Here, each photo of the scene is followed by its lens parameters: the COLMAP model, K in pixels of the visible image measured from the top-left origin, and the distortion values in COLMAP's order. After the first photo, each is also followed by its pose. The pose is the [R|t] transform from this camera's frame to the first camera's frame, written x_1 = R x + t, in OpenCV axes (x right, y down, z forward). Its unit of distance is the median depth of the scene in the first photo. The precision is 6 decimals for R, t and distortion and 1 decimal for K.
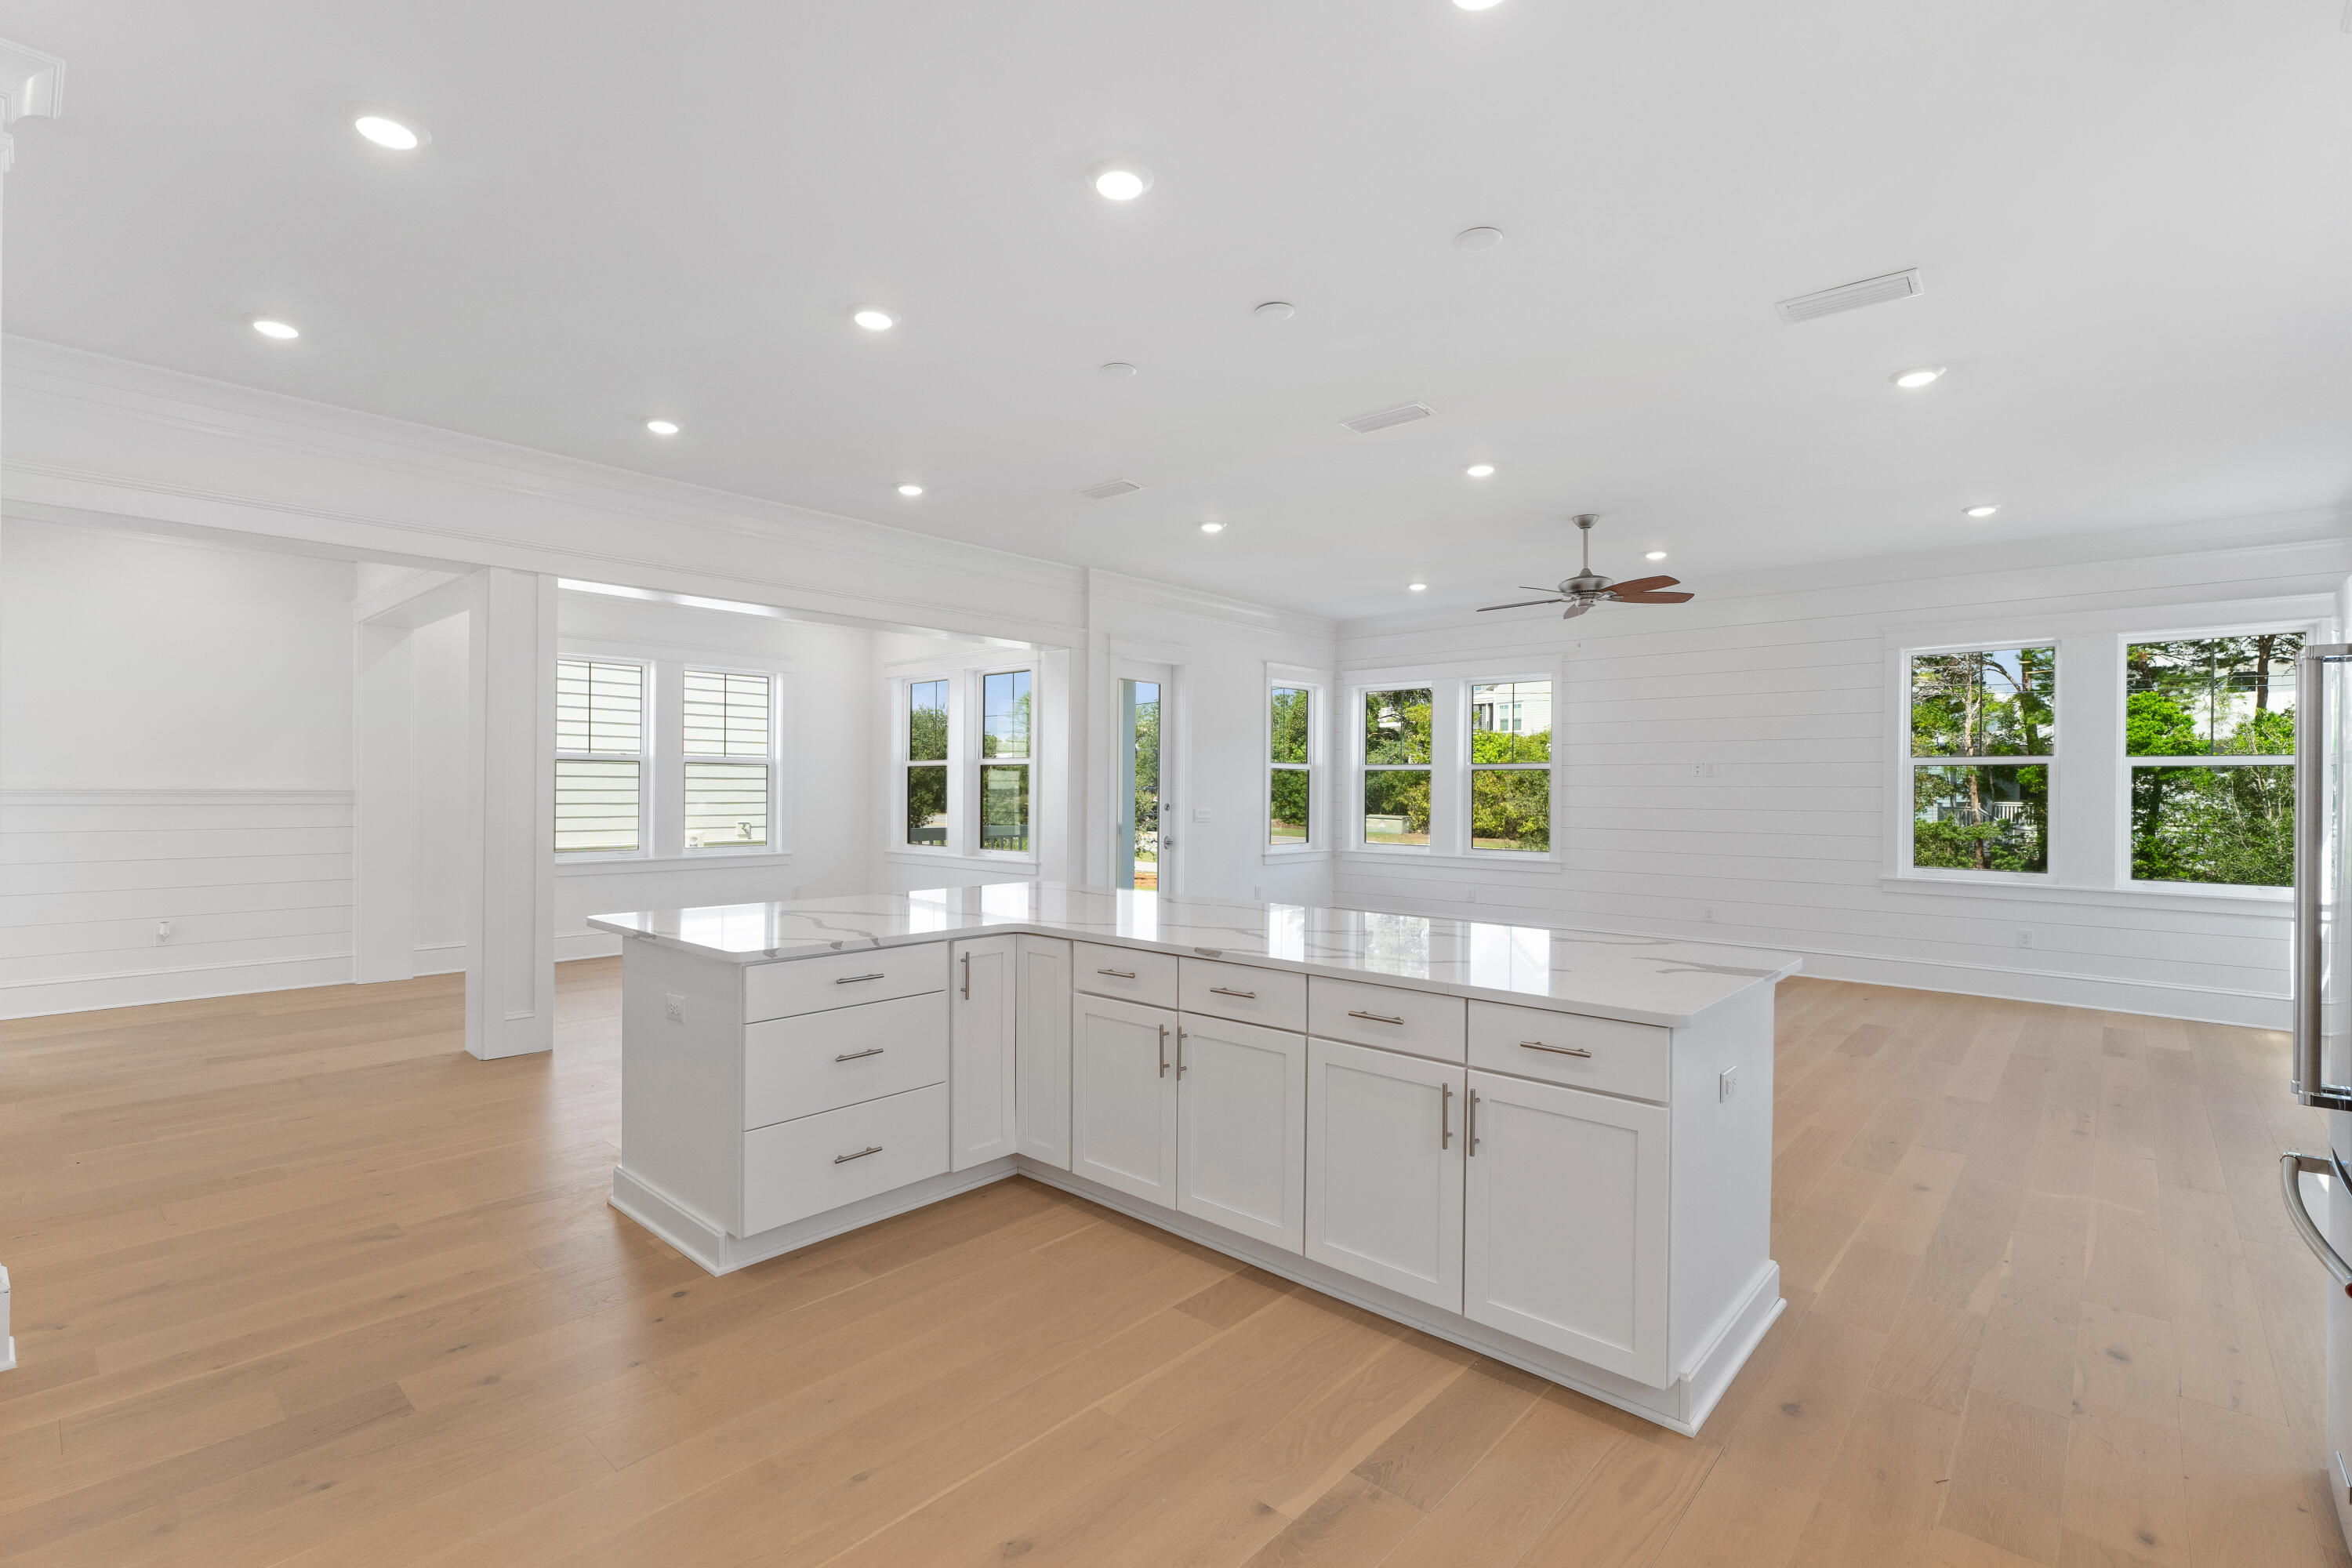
lens RADIAL K [[1064.3, 0, 1162.5], [0, 1064.3, 785.7], [0, 0, 1]] dist [-0.004899, -0.000731]
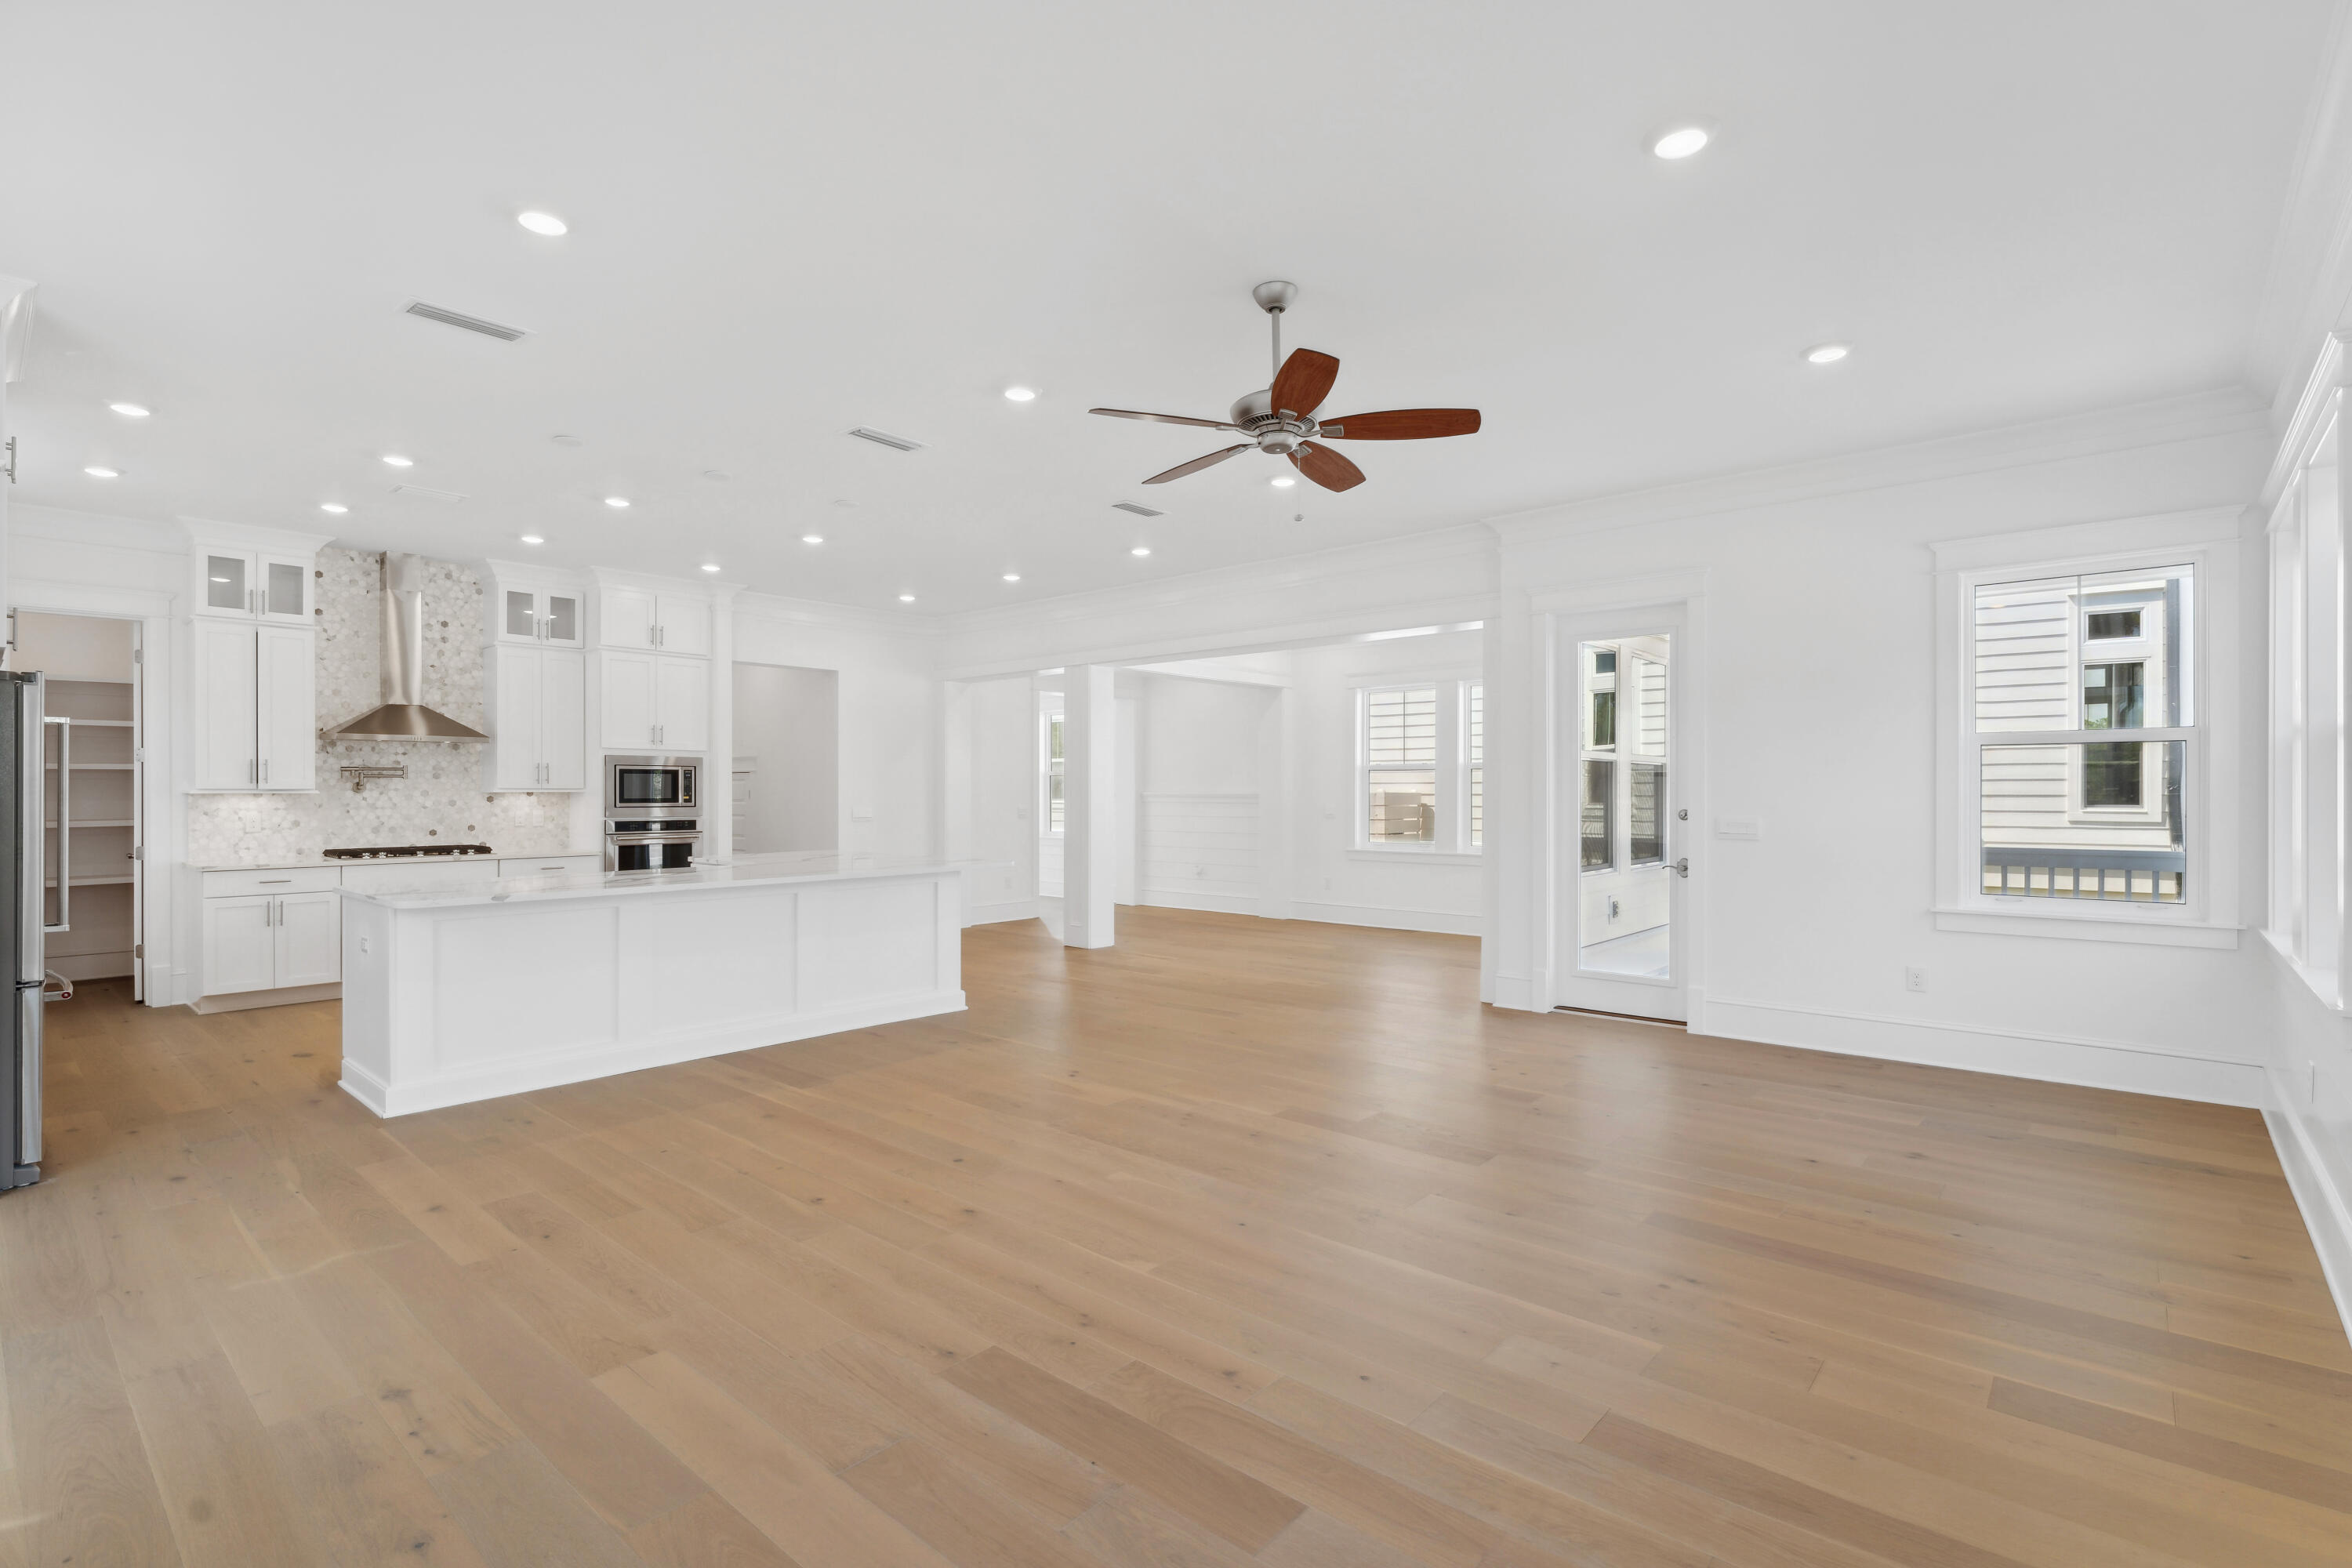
lens RADIAL K [[1094.3, 0, 1163.7], [0, 1094.3, 787.6], [0, 0, 1]] dist [0.004985, 0.001011]
pose [[0.009842, -0.009029, -0.999911, 0.844812], [0.007901, 0.999929, -0.008952, 0.008243], [0.999920, -0.007812, 0.009912, 0.813588]]
